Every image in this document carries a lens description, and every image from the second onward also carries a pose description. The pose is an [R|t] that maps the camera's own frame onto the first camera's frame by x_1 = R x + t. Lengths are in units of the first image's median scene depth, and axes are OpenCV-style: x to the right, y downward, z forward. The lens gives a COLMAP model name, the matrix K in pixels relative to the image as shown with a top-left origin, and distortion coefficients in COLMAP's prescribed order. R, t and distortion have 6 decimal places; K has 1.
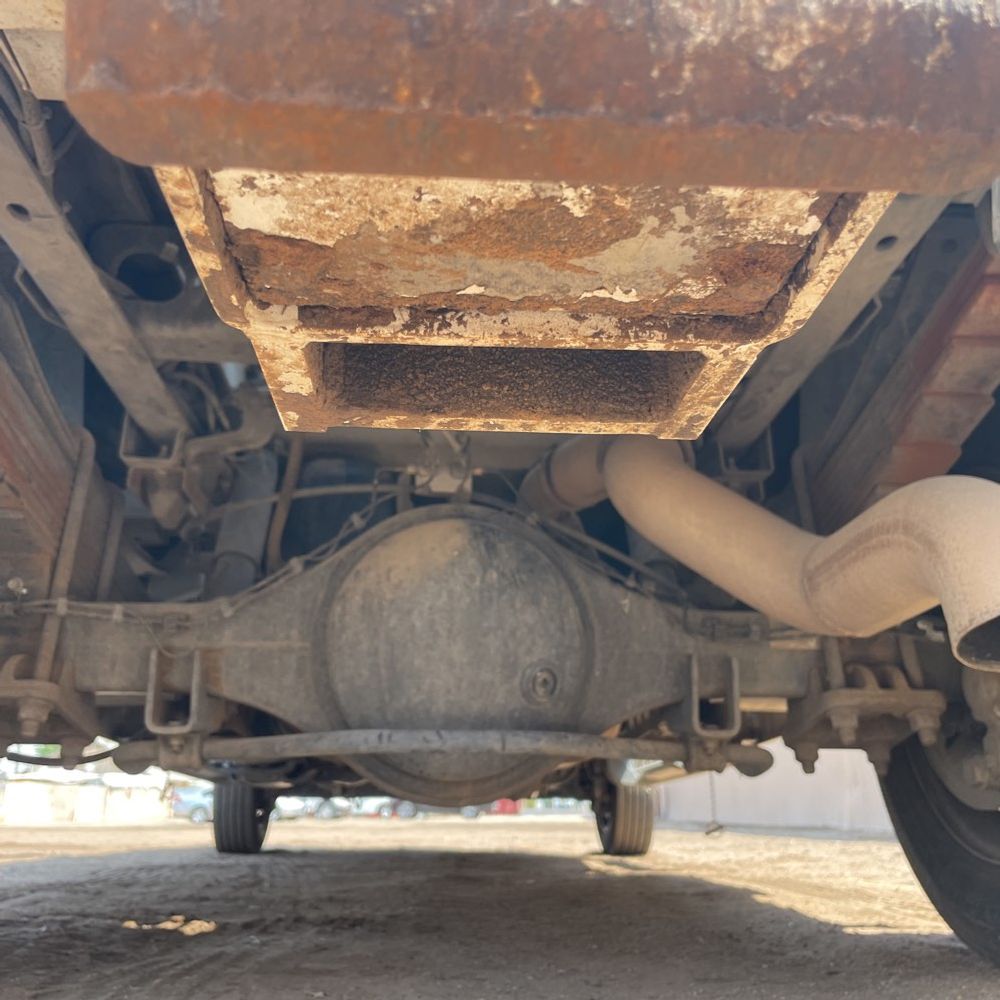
lens RADIAL K [[1004.4, 0, 508.5], [0, 1004.4, 491.5], [0, 0, 1]] dist [0.046670, 0.000000]
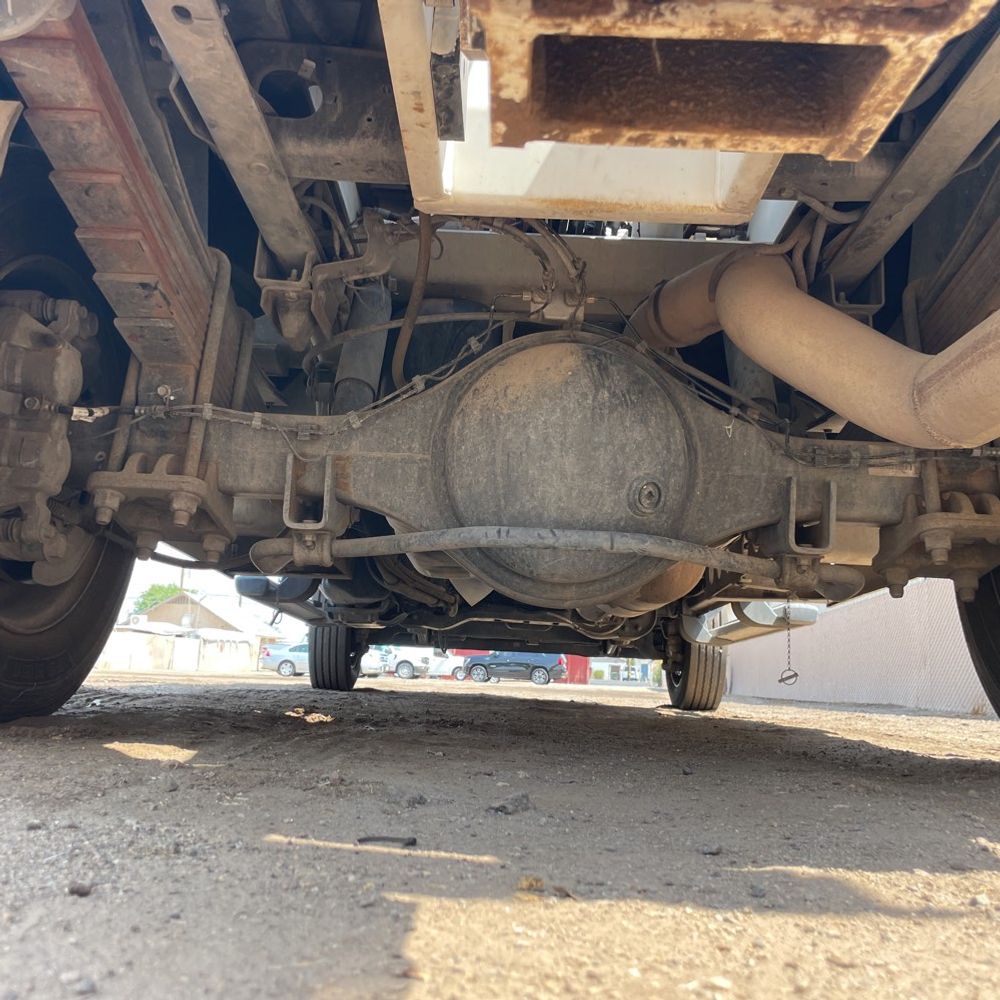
lens RADIAL K [[1004.4, 0, 499.9], [0, 1004.4, 508.7], [0, 0, 1]] dist [0.046670, 0.000000]
pose [[0.996628, 0.039419, -0.071968, -0.043461], [-0.030900, 0.992784, 0.115871, 0.081784], [0.076016, -0.113256, 0.990654, -0.066285]]
